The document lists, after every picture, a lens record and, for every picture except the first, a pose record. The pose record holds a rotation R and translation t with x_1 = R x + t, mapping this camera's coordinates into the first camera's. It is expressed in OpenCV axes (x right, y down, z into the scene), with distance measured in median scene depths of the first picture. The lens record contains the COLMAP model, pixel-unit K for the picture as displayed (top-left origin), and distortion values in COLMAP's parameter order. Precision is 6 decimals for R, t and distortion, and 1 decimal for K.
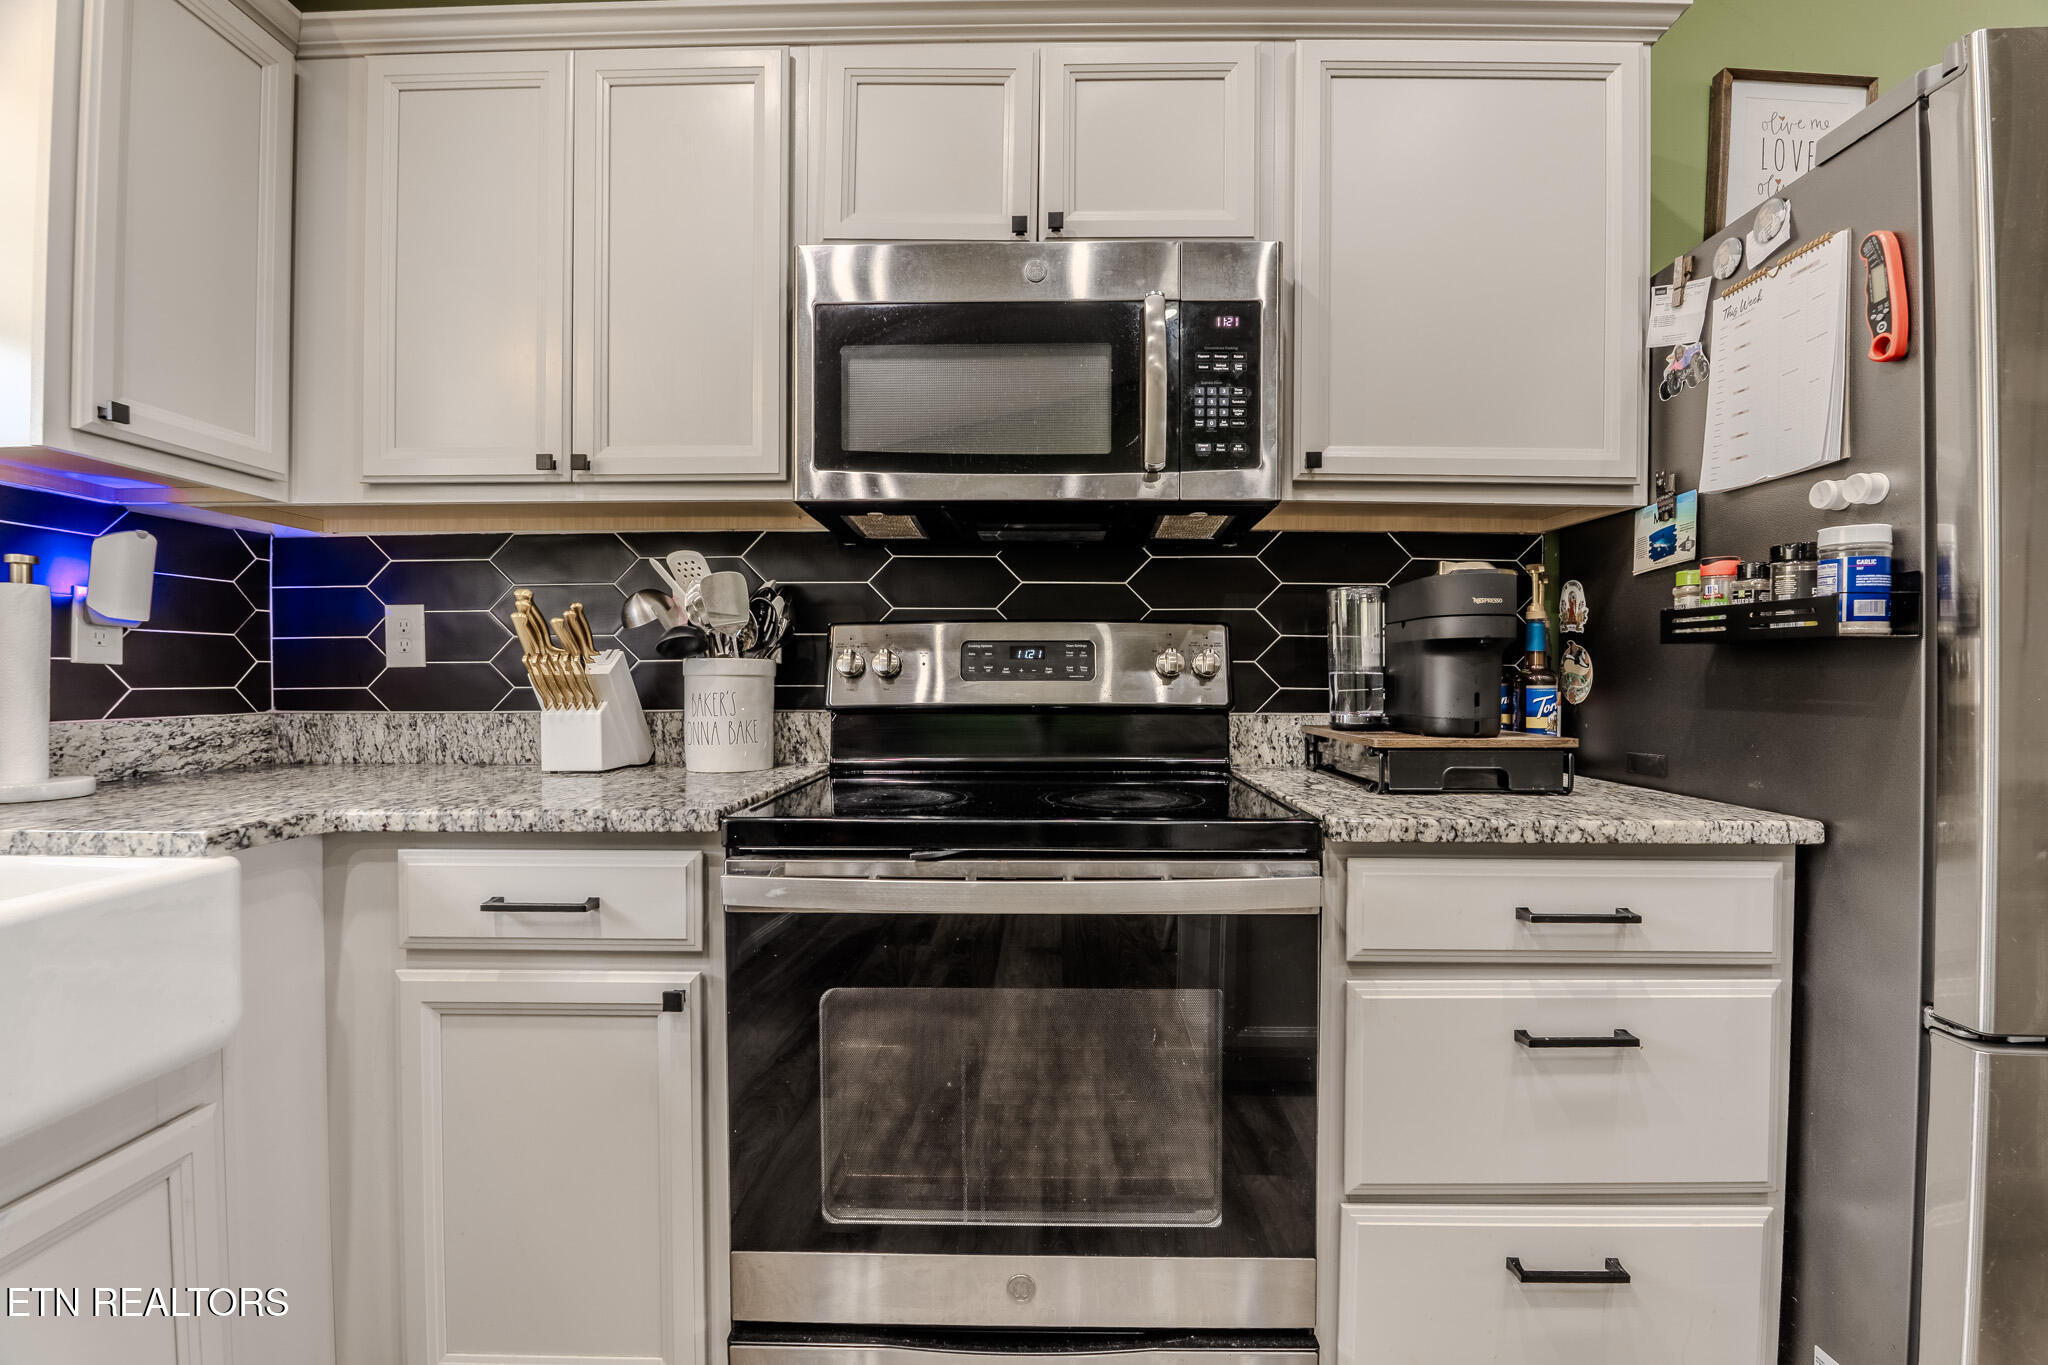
lens RADIAL K [[902.9, 0, 1021.3], [0, 902.9, 681.8], [0, 0, 1]] dist [-0.020047, -0.000838]
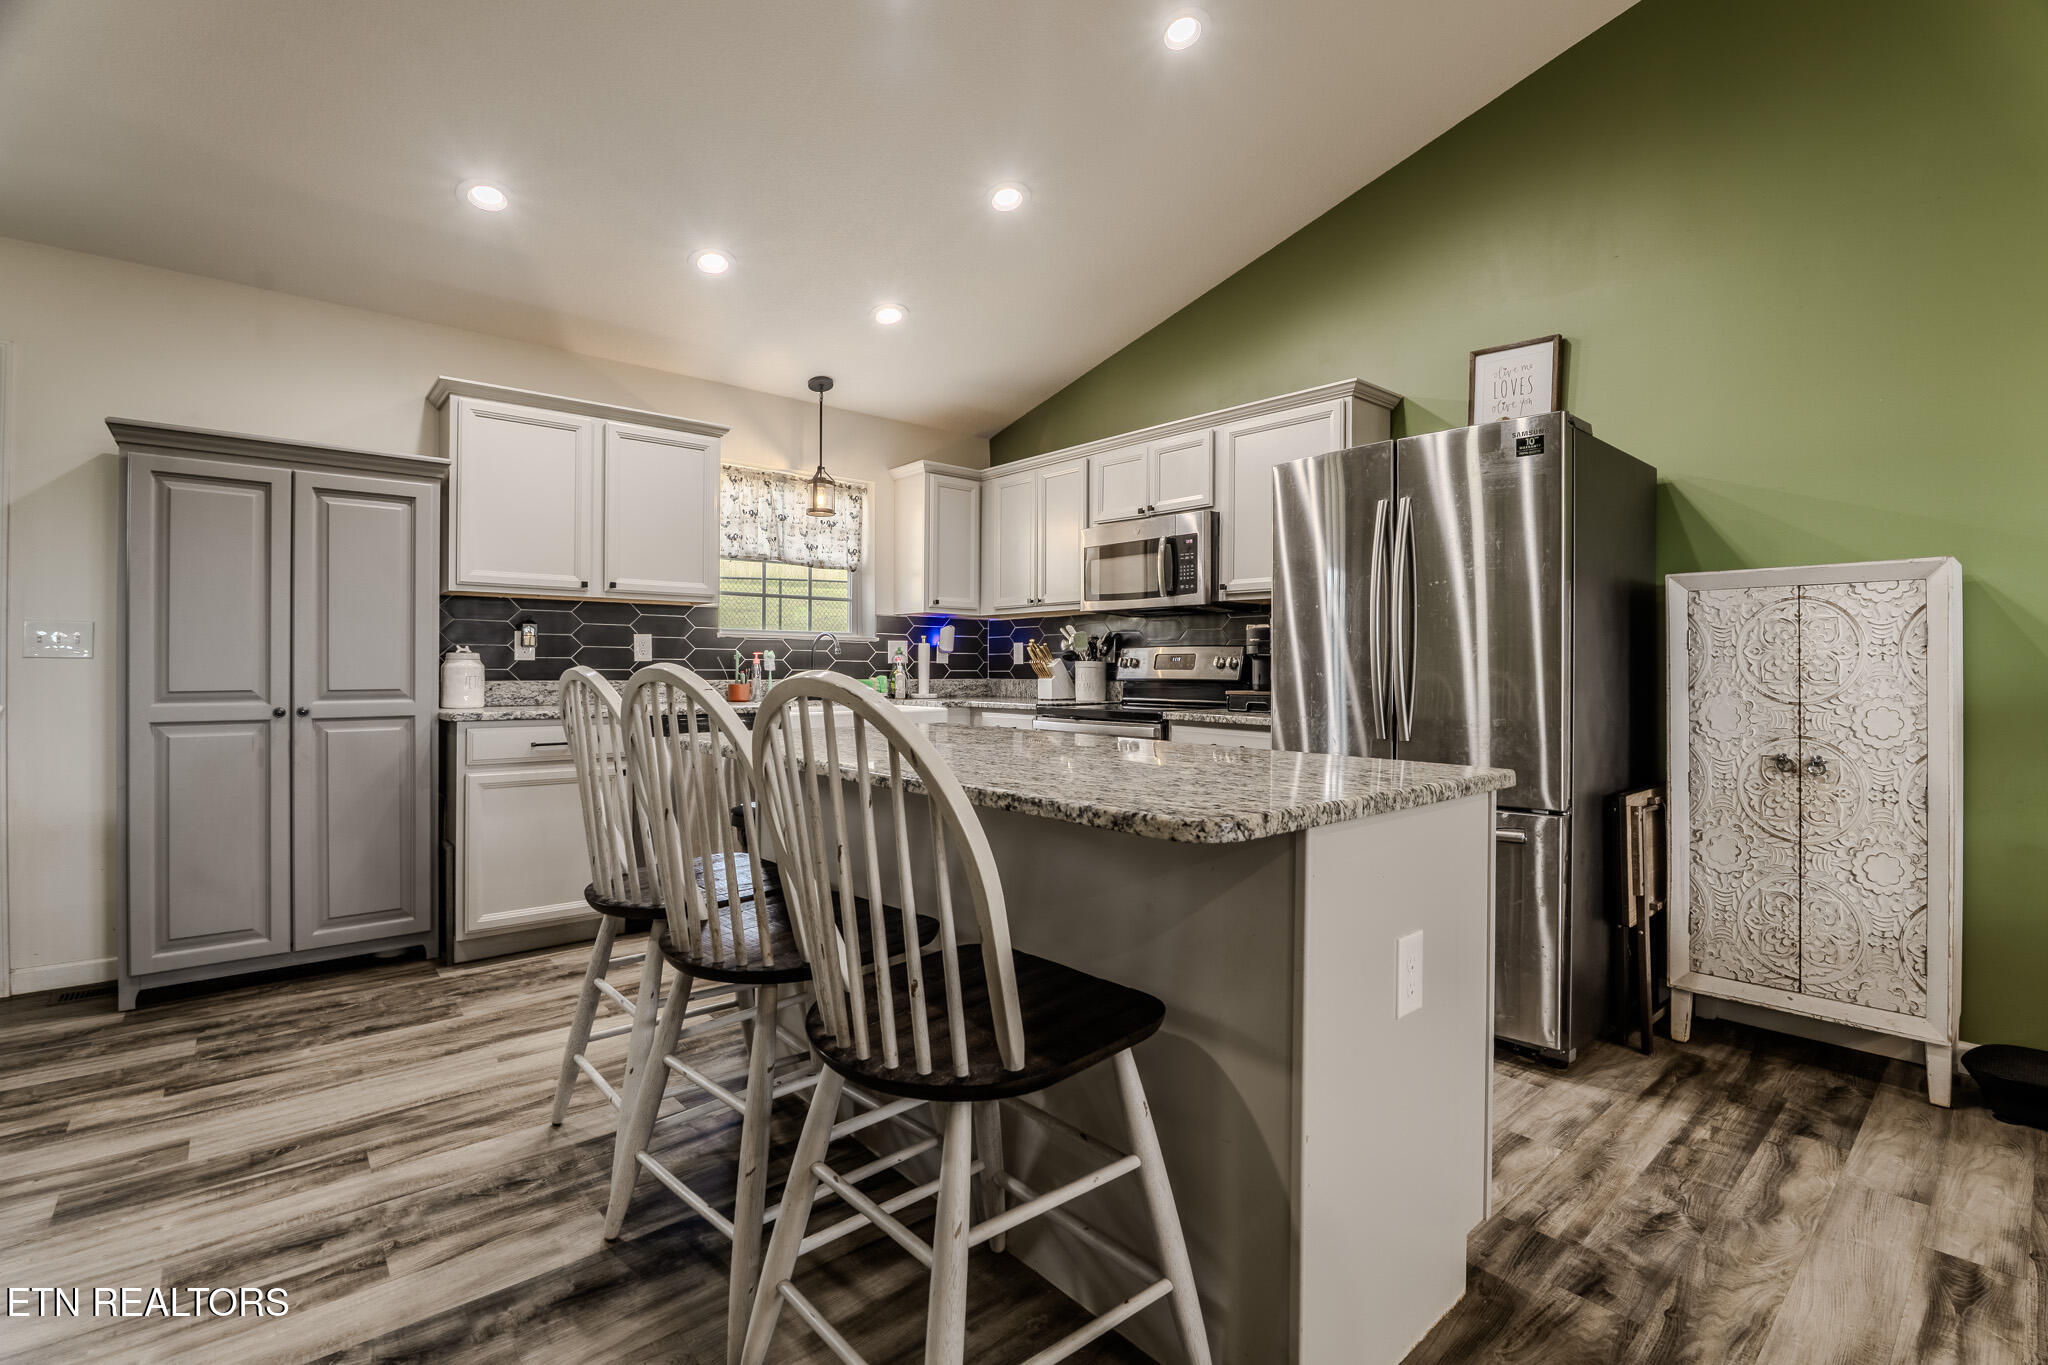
lens RADIAL K [[910.5, 0, 1031.5], [0, 910.5, 682.5], [0, 0, 1]] dist [-0.023356, -0.001092]
pose [[0.679934, 0.015061, -0.733119, 1.842497], [-0.006848, 0.999876, 0.014190, 0.001678], [0.733241, -0.004628, 0.679953, -1.198075]]
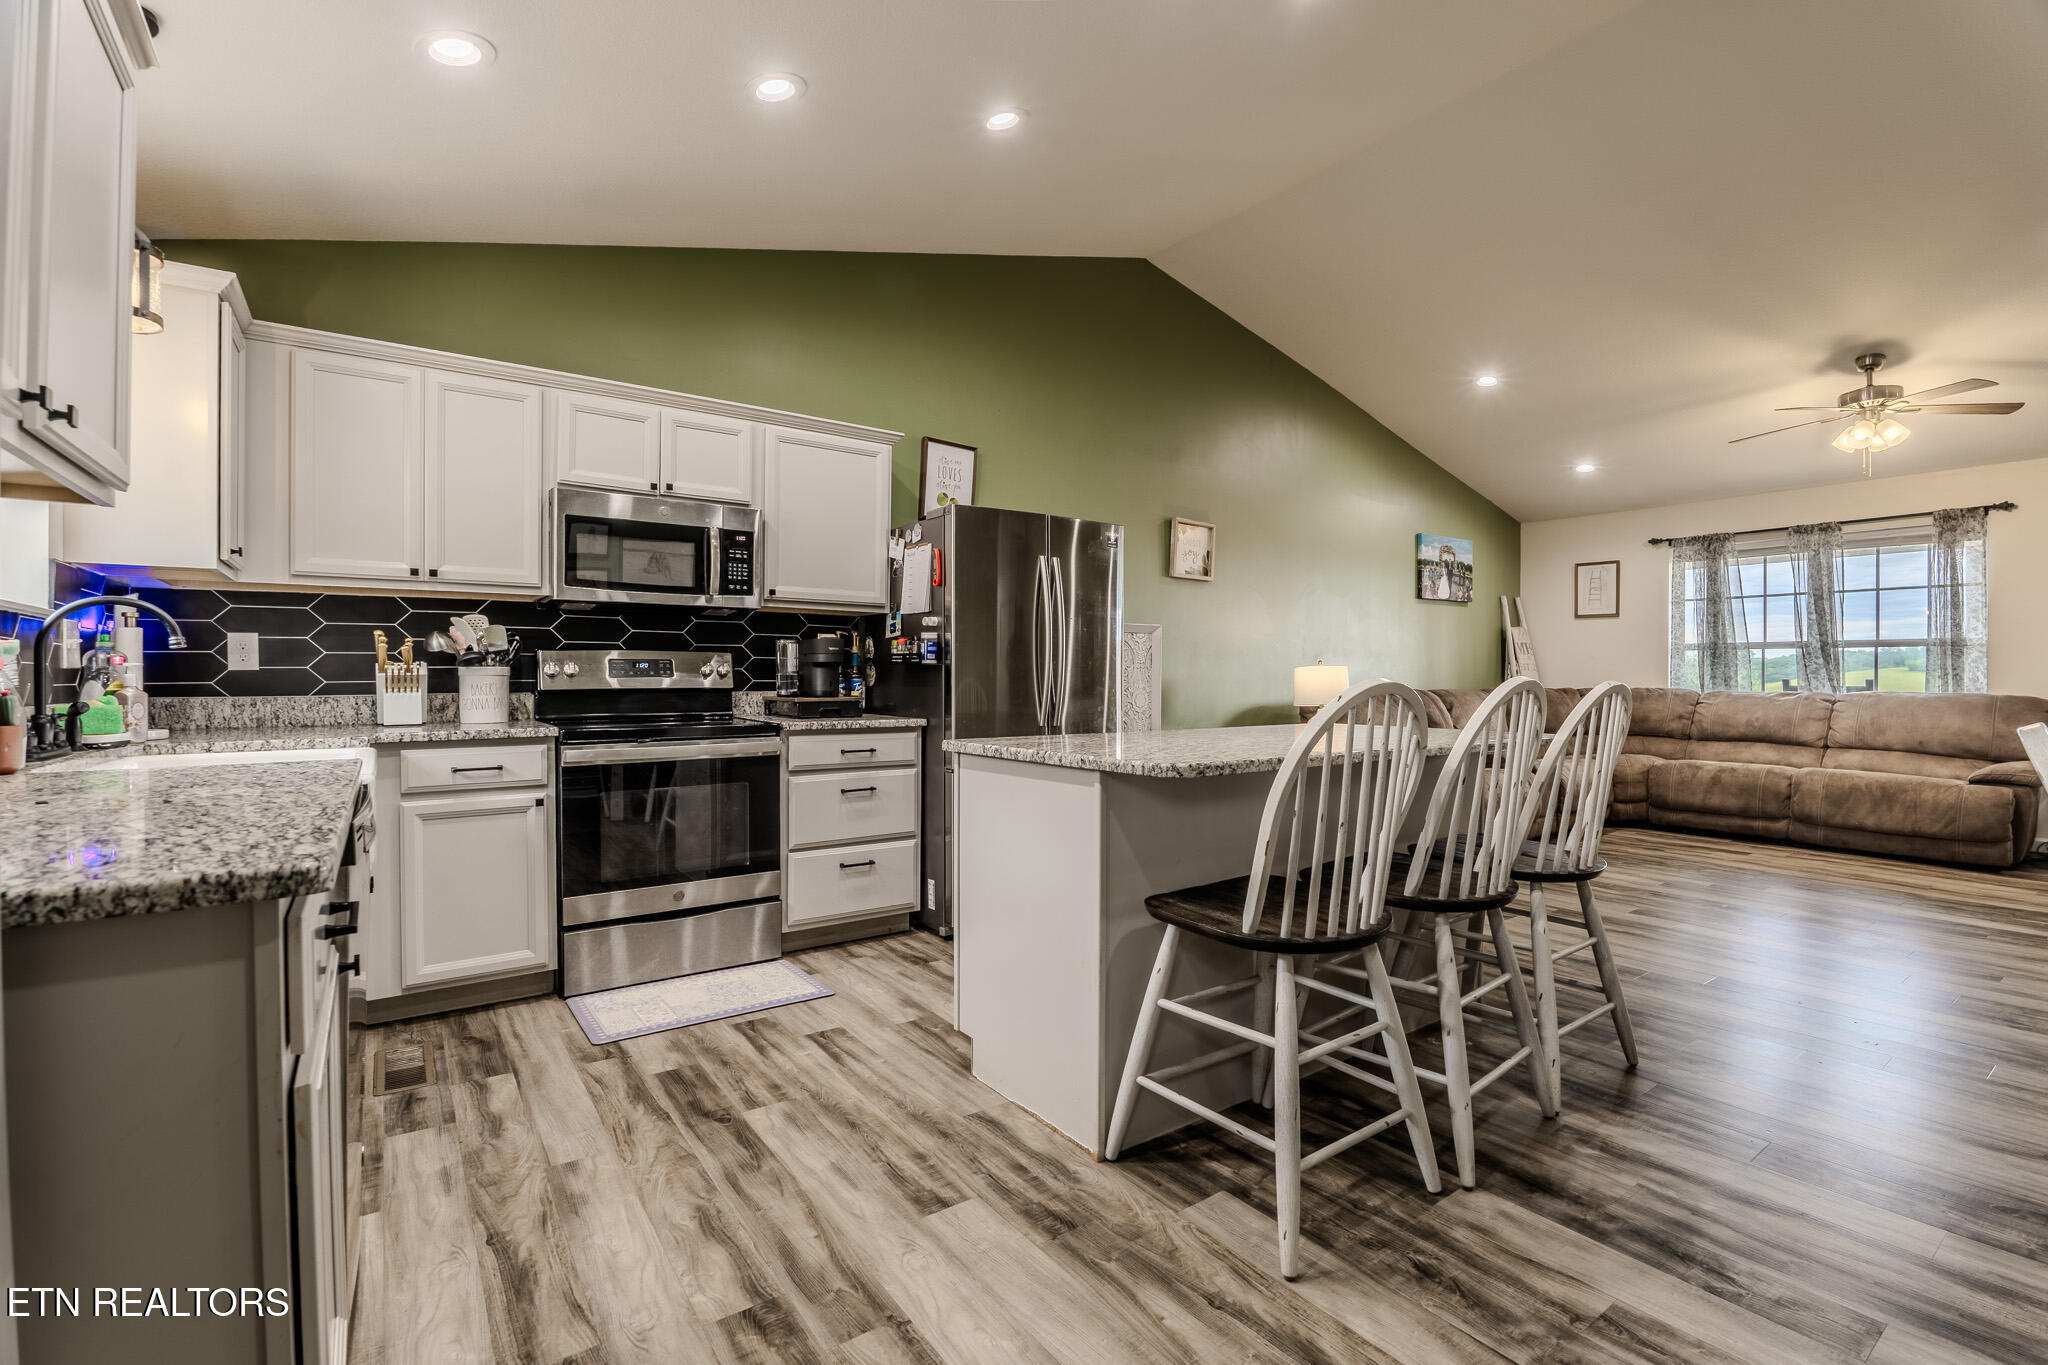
lens RADIAL K [[902.9, 0, 1021.3], [0, 902.9, 681.8], [0, 0, 1]] dist [-0.020047, -0.000838]
pose [[0.800923, -0.005061, 0.598746, -0.632602], [0.002262, 0.999983, 0.005426, -0.000485], [-0.598763, -0.002992, 0.800921, -1.454229]]
